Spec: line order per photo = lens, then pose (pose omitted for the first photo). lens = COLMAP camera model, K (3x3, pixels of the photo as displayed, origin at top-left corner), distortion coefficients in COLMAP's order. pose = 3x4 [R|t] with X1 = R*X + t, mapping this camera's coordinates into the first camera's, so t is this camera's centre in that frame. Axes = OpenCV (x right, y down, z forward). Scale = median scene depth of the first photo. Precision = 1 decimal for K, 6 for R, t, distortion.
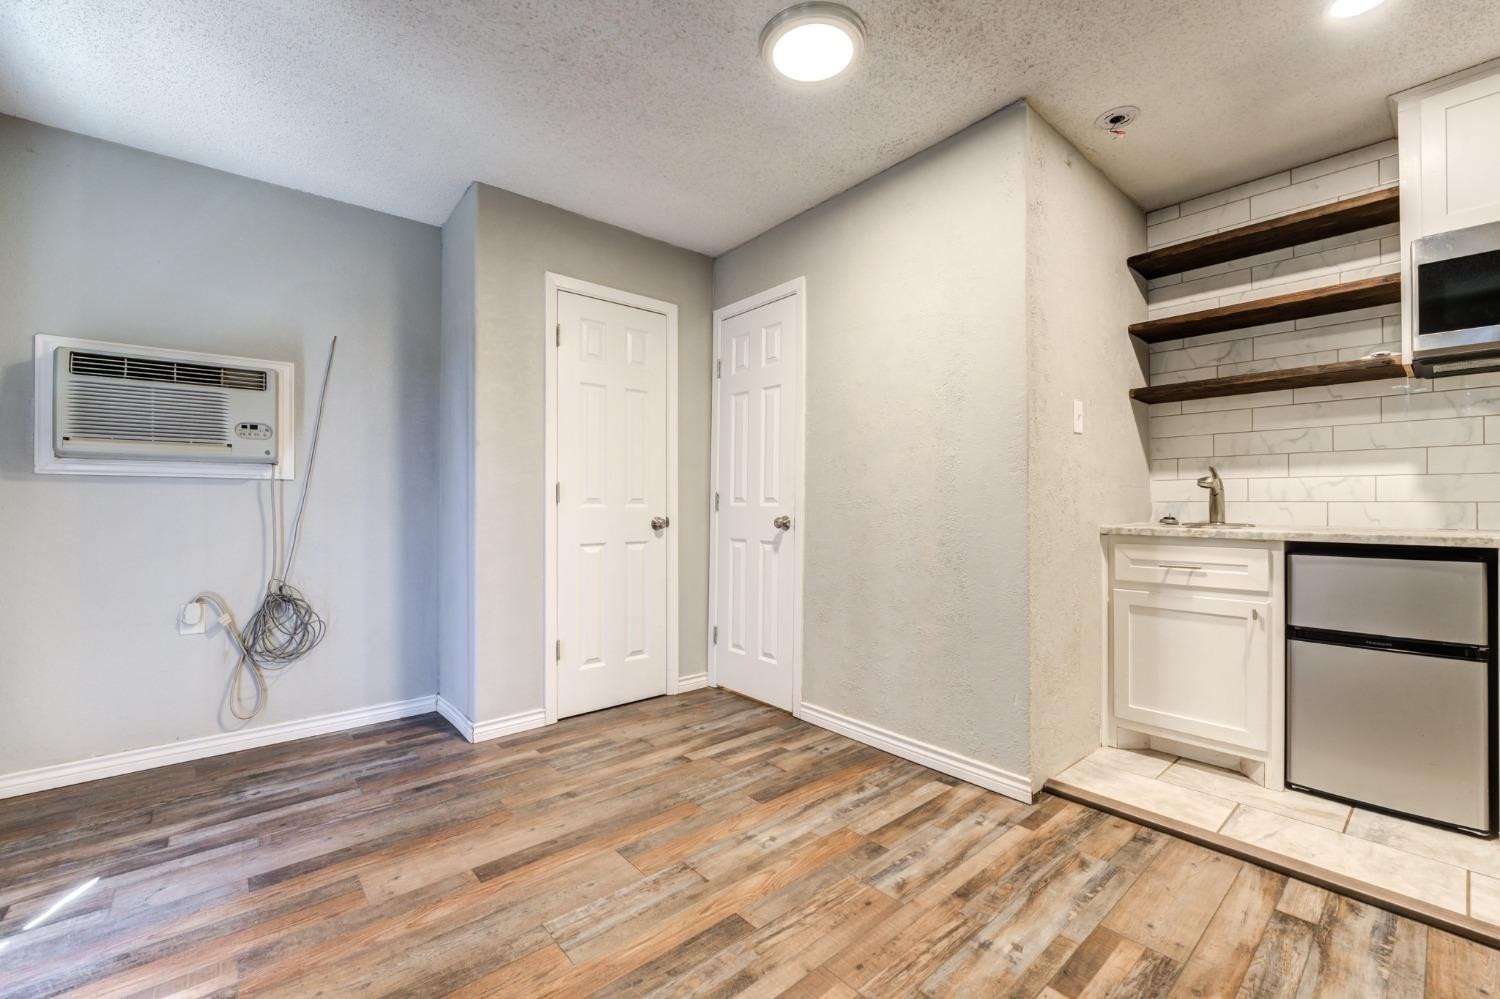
lens RADIAL K [[618.6, 0, 757.7], [0, 618.6, 499.0], [0, 0, 1]] dist [-0.016509, 0.002003]
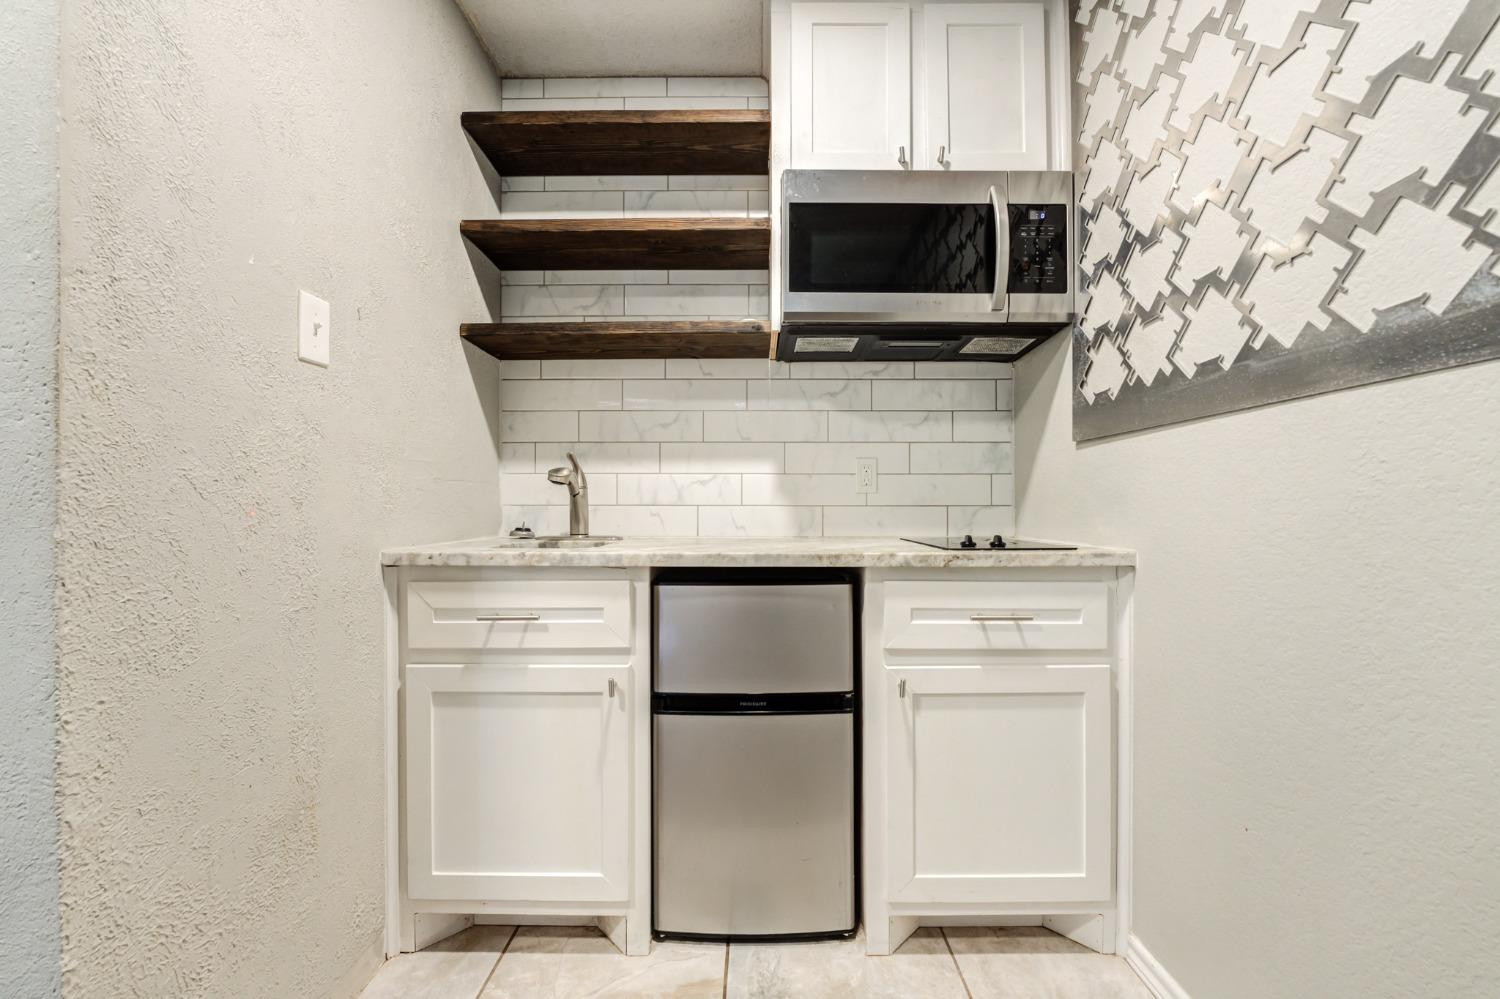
lens RADIAL K [[618.6, 0, 752.0], [0, 618.6, 499.5], [0, 0, 1]] dist [-0.016509, 0.002003]
pose [[0.662476, 0.006328, 0.749056, 0.387002], [-0.004116, 0.999980, -0.004807, 0.000466], [-0.749072, 0.000101, 0.662489, 0.424678]]
